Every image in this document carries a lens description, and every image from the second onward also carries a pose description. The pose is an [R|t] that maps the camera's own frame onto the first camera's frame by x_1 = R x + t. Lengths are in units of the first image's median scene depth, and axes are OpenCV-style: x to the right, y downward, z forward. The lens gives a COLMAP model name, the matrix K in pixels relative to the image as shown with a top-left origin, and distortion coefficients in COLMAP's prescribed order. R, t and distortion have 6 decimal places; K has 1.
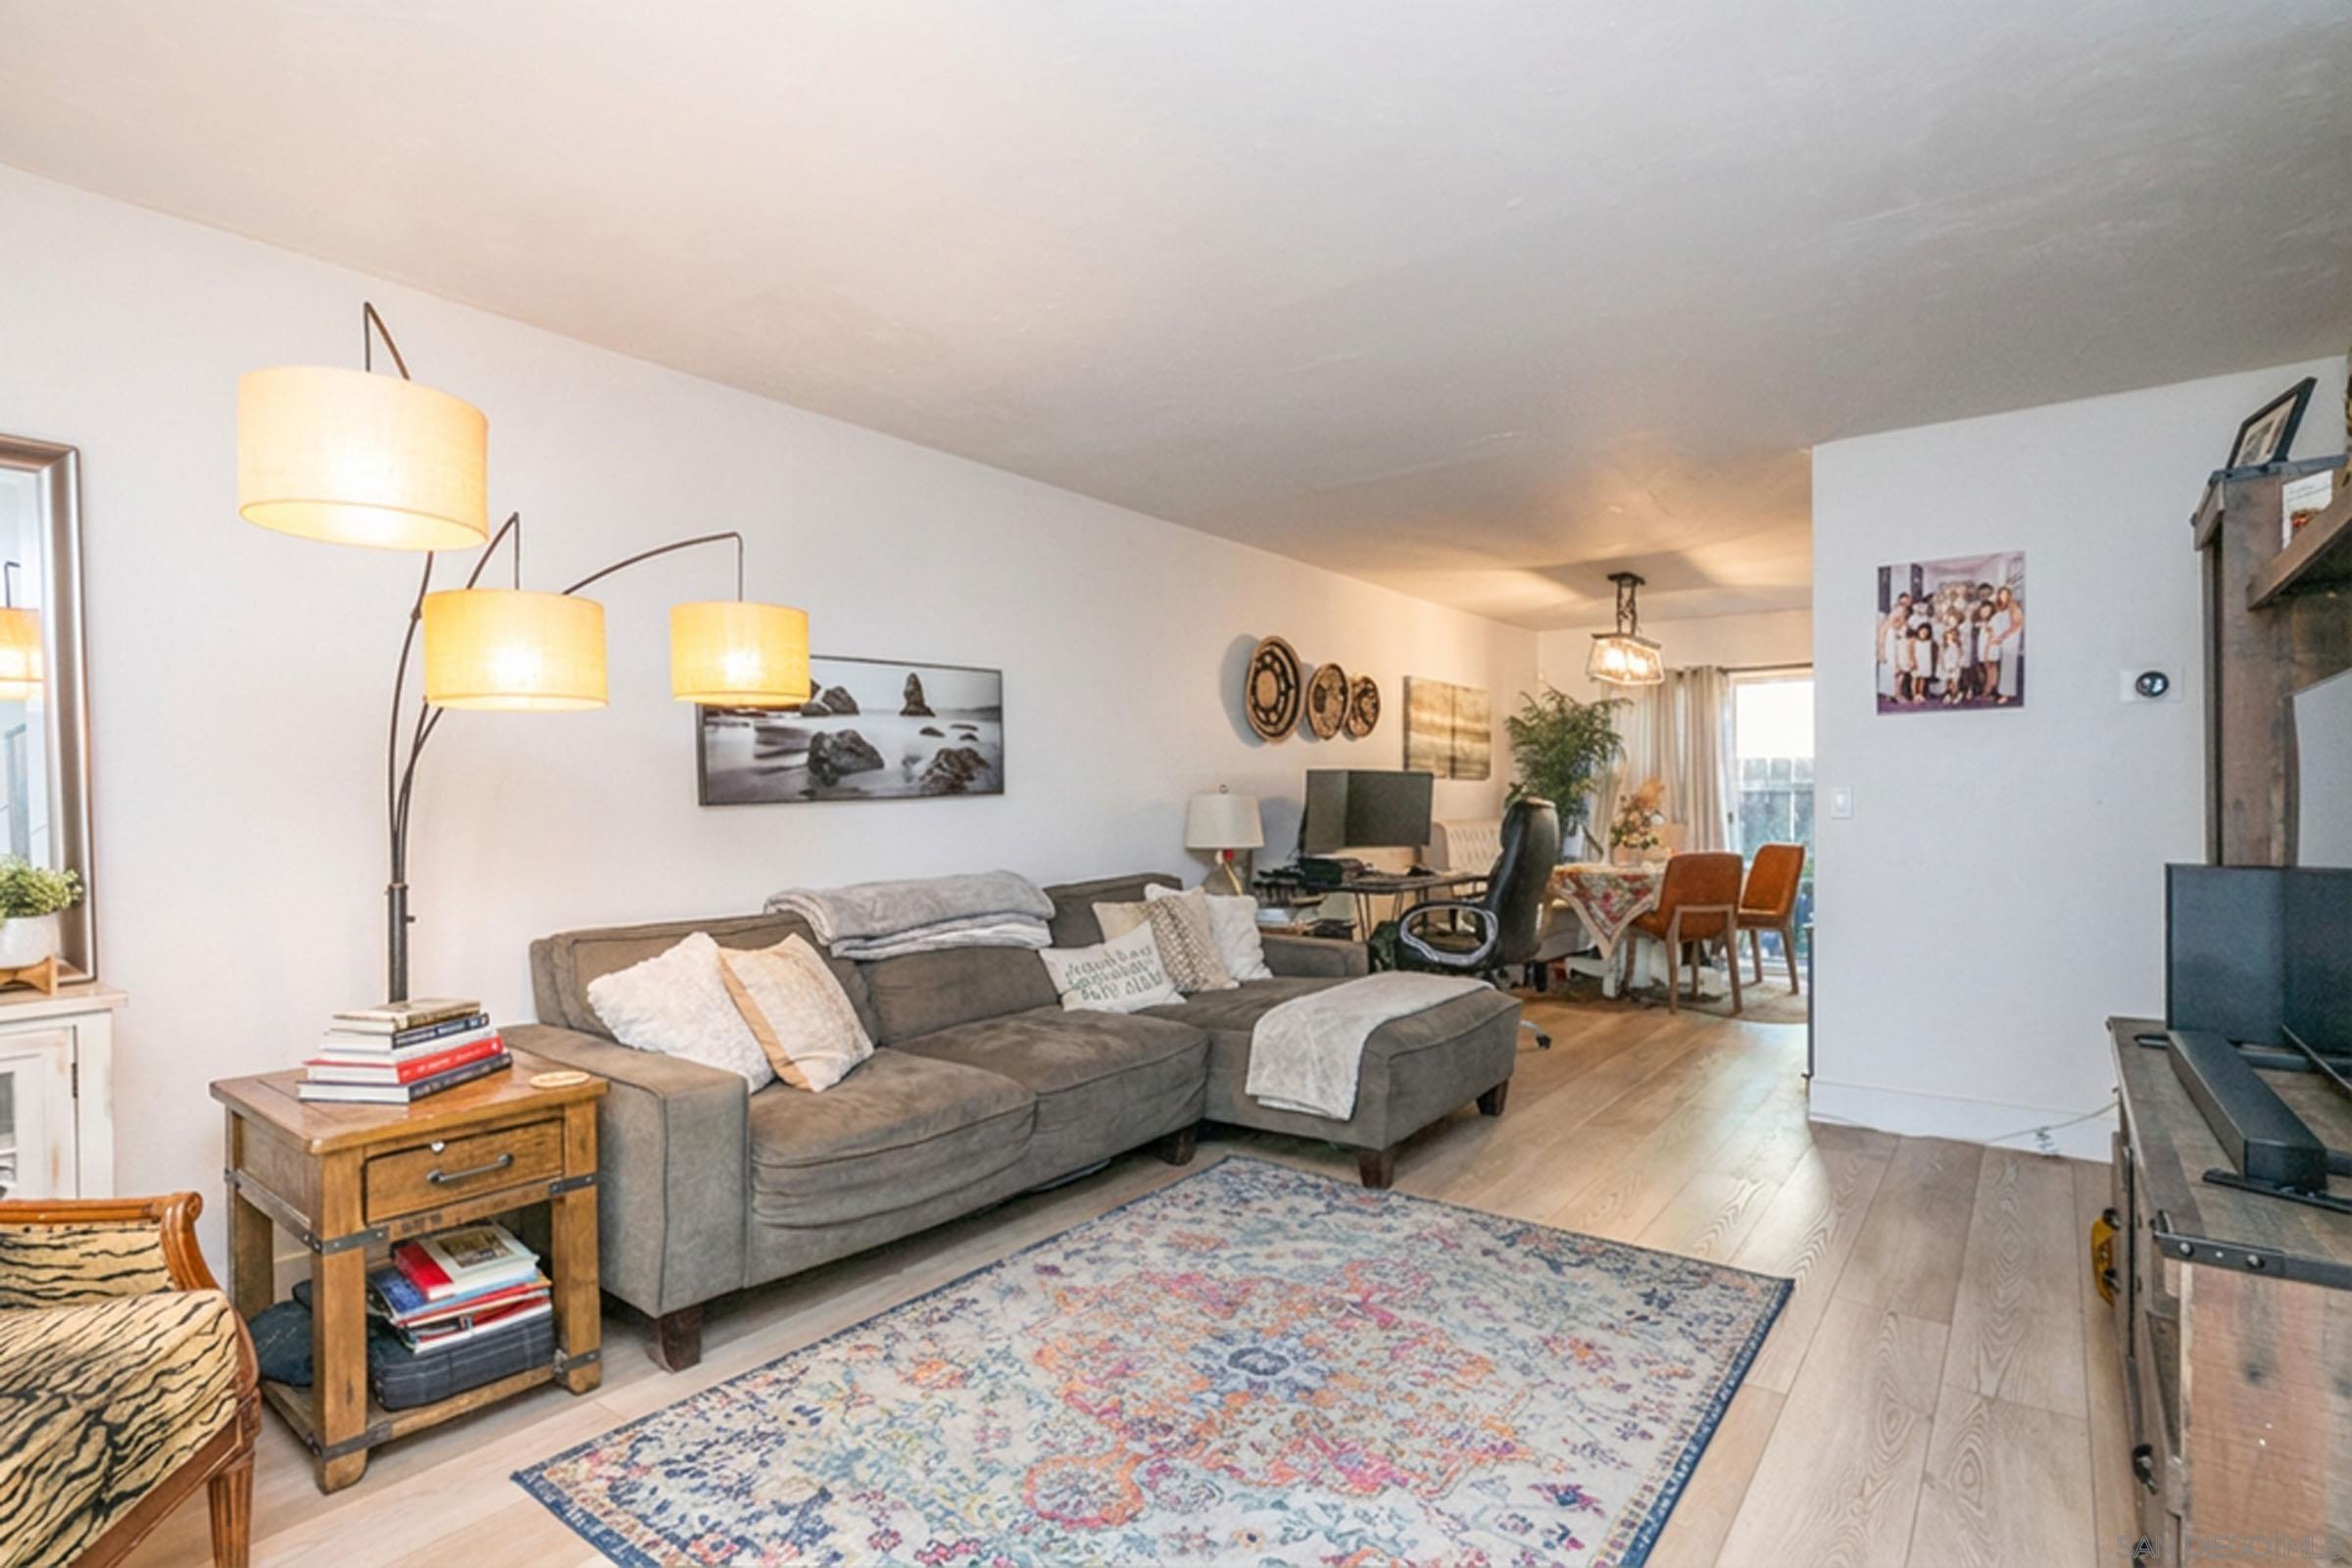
lens RADIAL K [[1152.5, 0, 1130.0], [0, 1152.5, 789.1], [0, 0, 1]] dist [-0.001174, 0.000273]
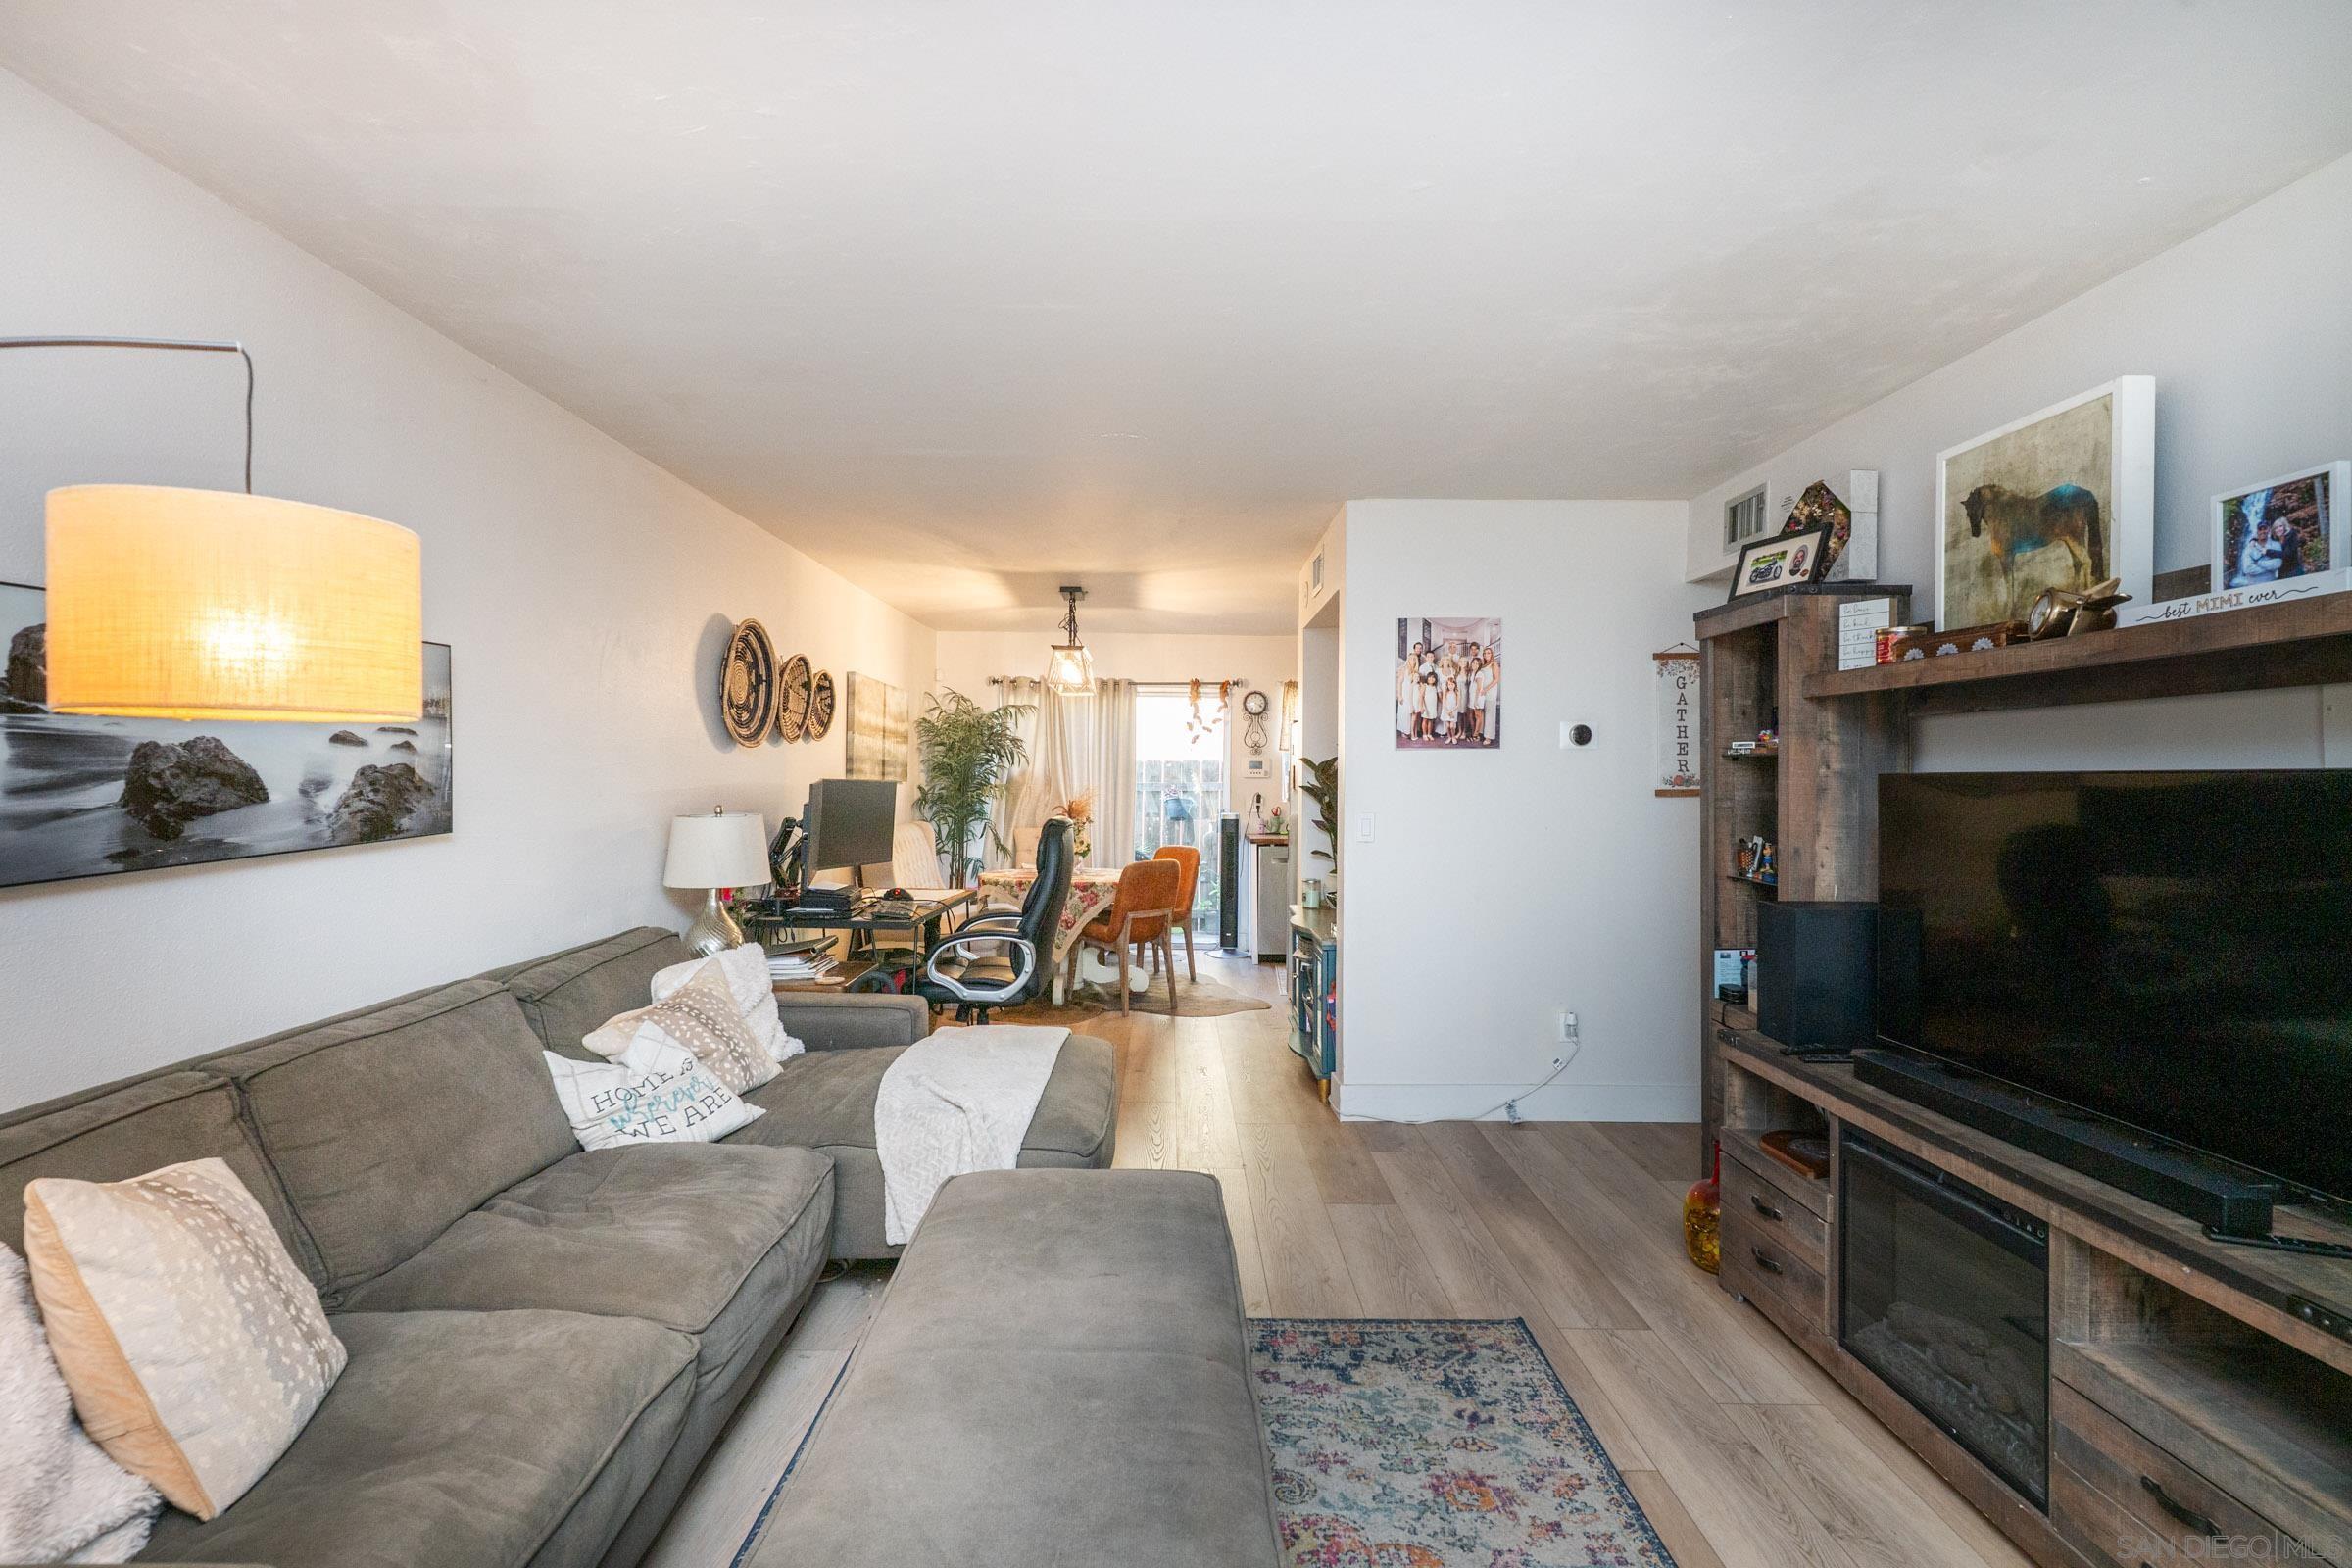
lens RADIAL K [[1125.4, 0, 1149.2], [0, 1125.4, 756.5], [0, 0, 1]] dist [-0.000443, 0.000540]
pose [[0.787777, 0.018722, 0.615676, -0.217492], [-0.012450, 0.999818, -0.014474, -0.039261], [-0.615835, 0.003737, 0.787867, 0.287155]]
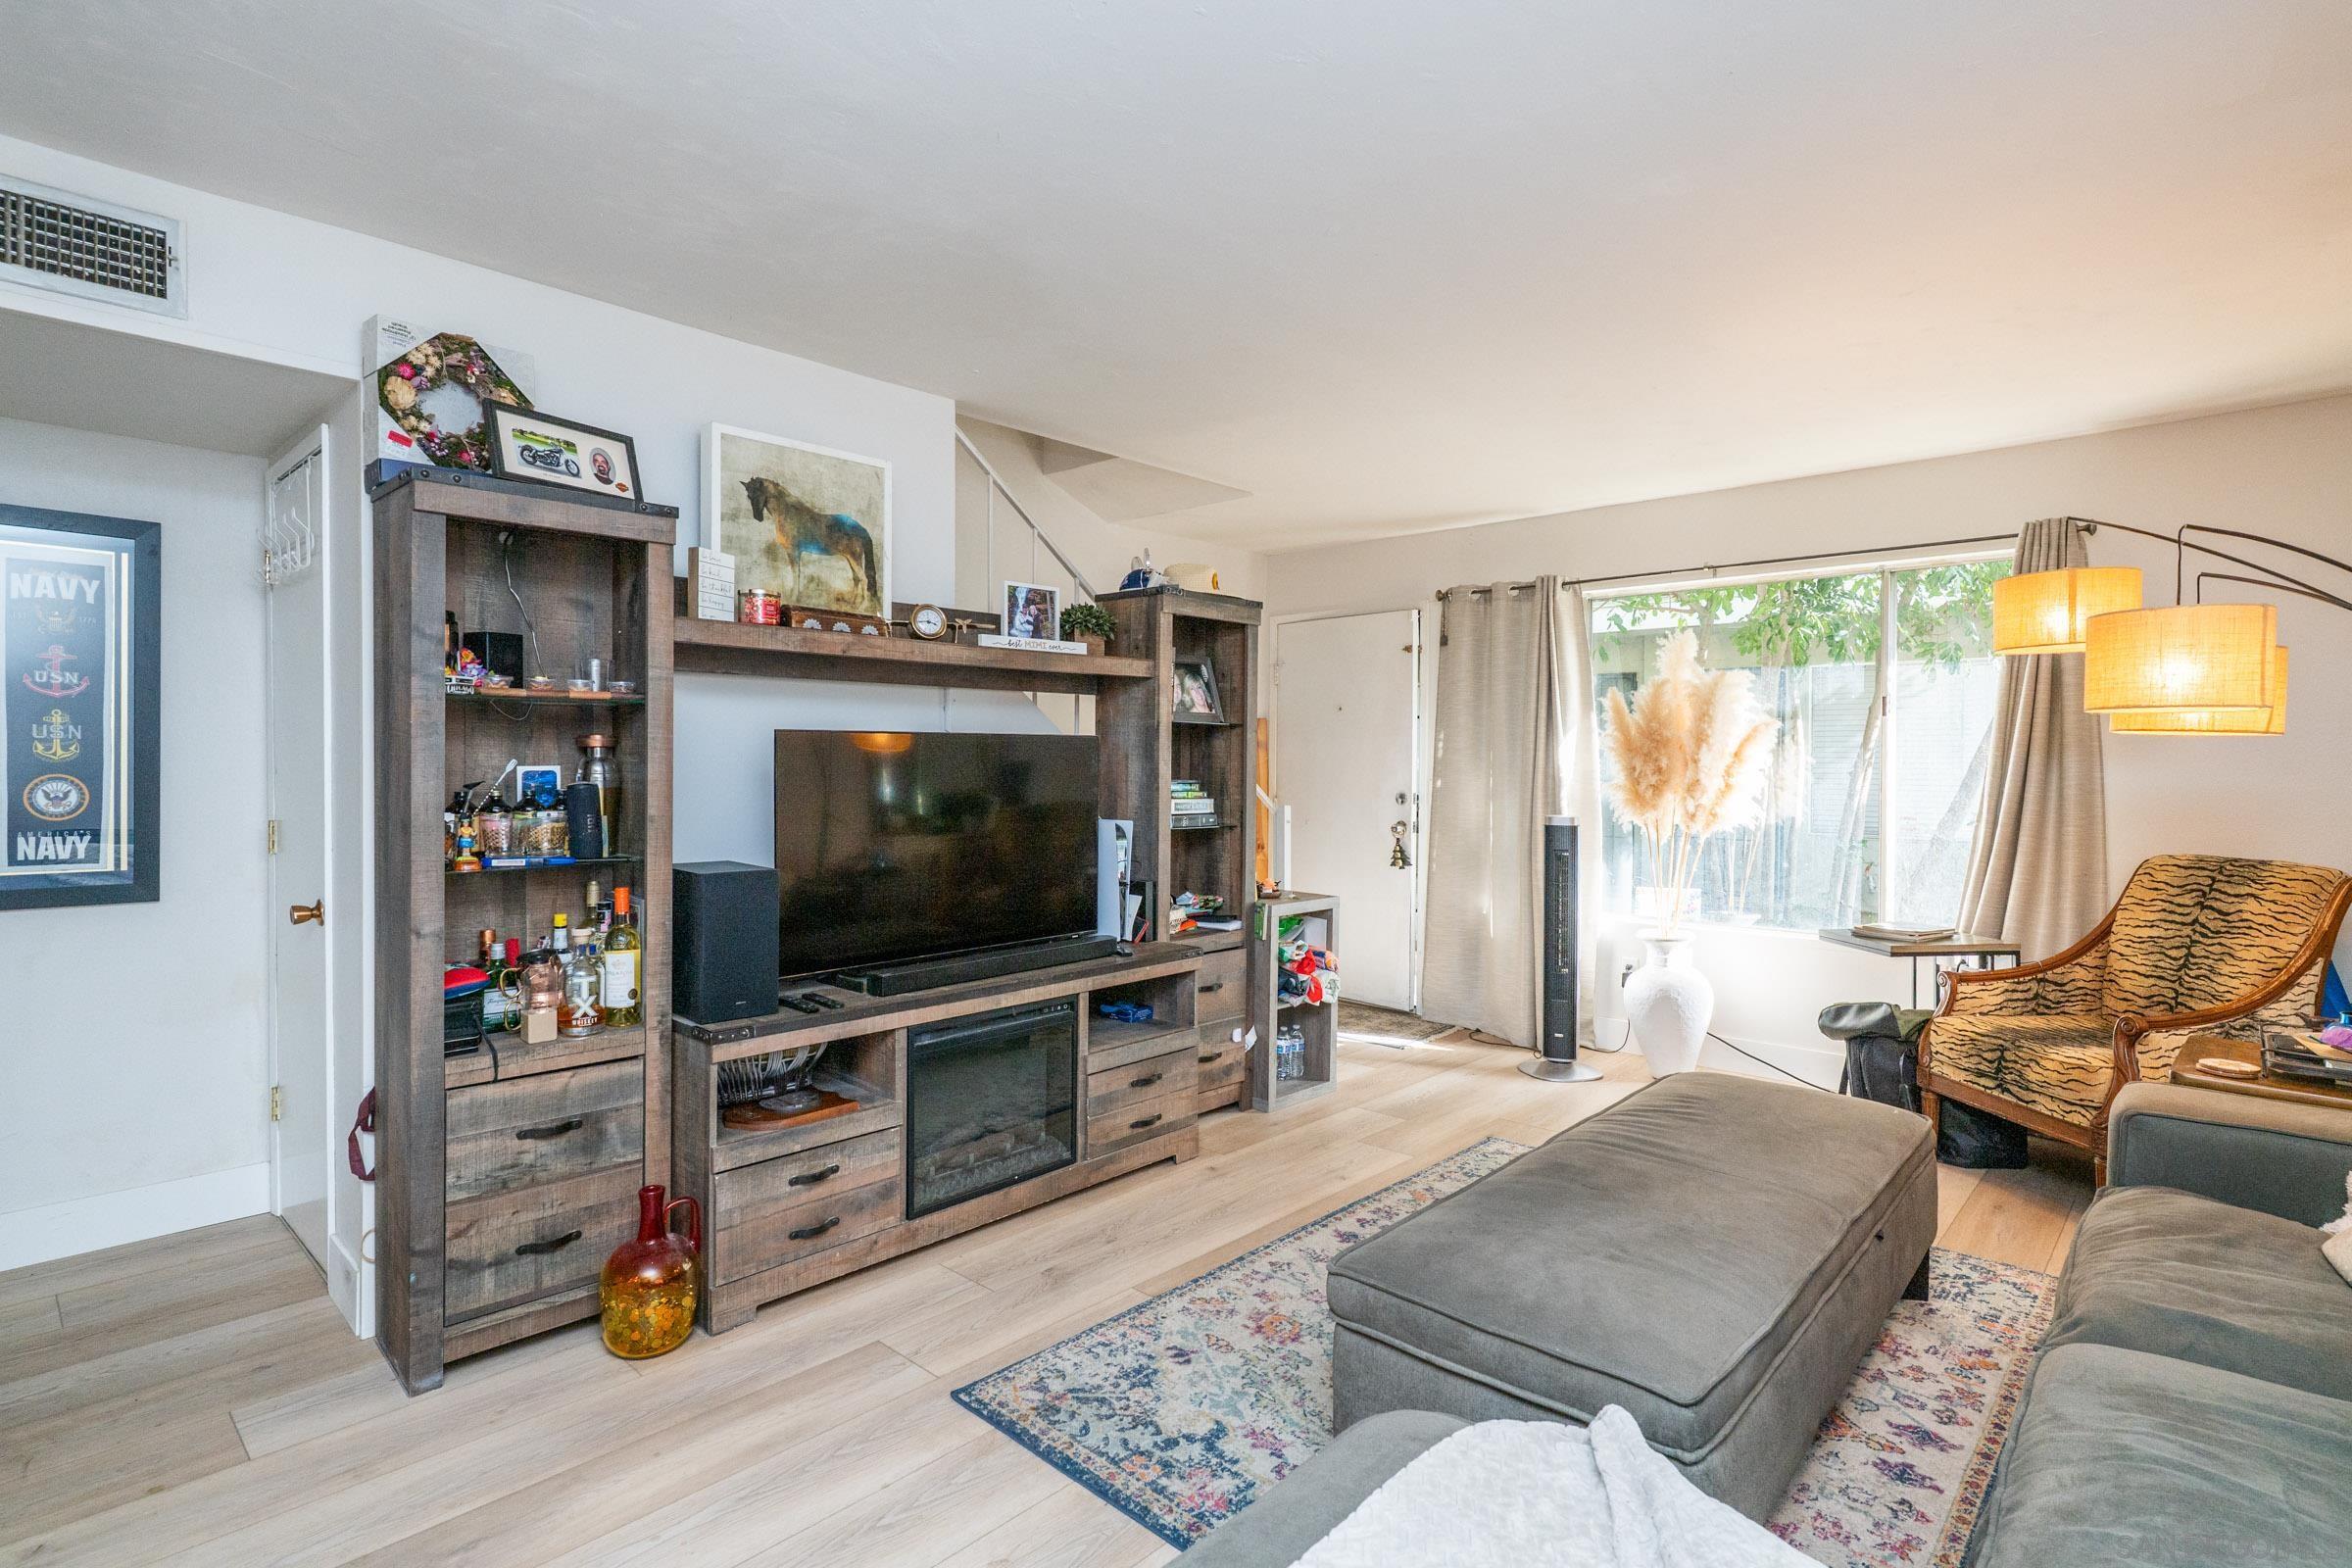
lens RADIAL K [[1142.9, 0, 1212.1], [0, 1142.9, 776.3], [0, 0, 1]] dist [-0.001452, 0.000094]
pose [[-0.998697, -0.001157, 0.051028, 0.240192], [-0.000671, 0.999954, 0.009541, -0.022032], [-0.051036, 0.009495, -0.998652, 1.266290]]
